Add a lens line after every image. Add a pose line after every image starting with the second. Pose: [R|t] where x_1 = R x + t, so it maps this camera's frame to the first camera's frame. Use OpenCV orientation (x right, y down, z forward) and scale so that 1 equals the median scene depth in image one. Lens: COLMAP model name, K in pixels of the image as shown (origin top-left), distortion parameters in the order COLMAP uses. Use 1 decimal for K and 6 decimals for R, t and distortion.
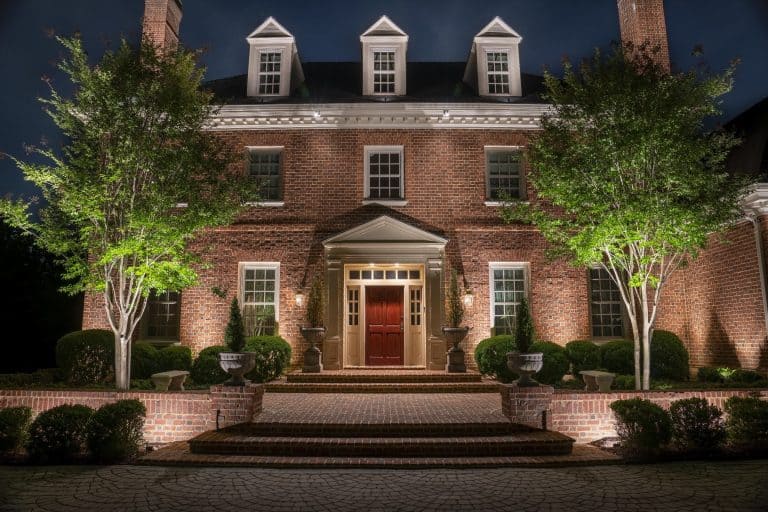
lens RADIAL K [[545.6, 0, 380.8], [0, 545.6, 242.2], [0, 0, 1]] dist [-0.080534, 0.018856]
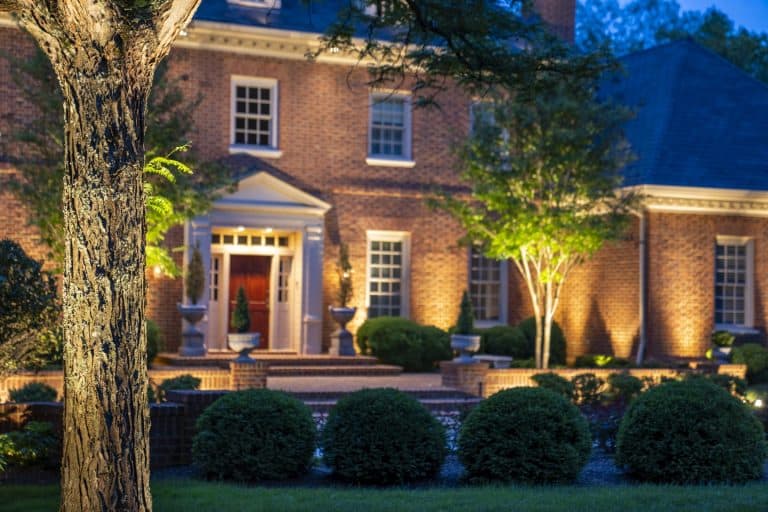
lens RADIAL K [[1470.3, 0, 383.4], [0, 1470.3, 253.5], [0, 0, 1]] dist [0.177504, 0.000000]
pose [[0.896278, 0.033927, 0.442194, -0.815240], [-0.097654, 0.987695, 0.122154, -0.217656], [-0.432608, -0.152666, 0.888562, -1.092167]]
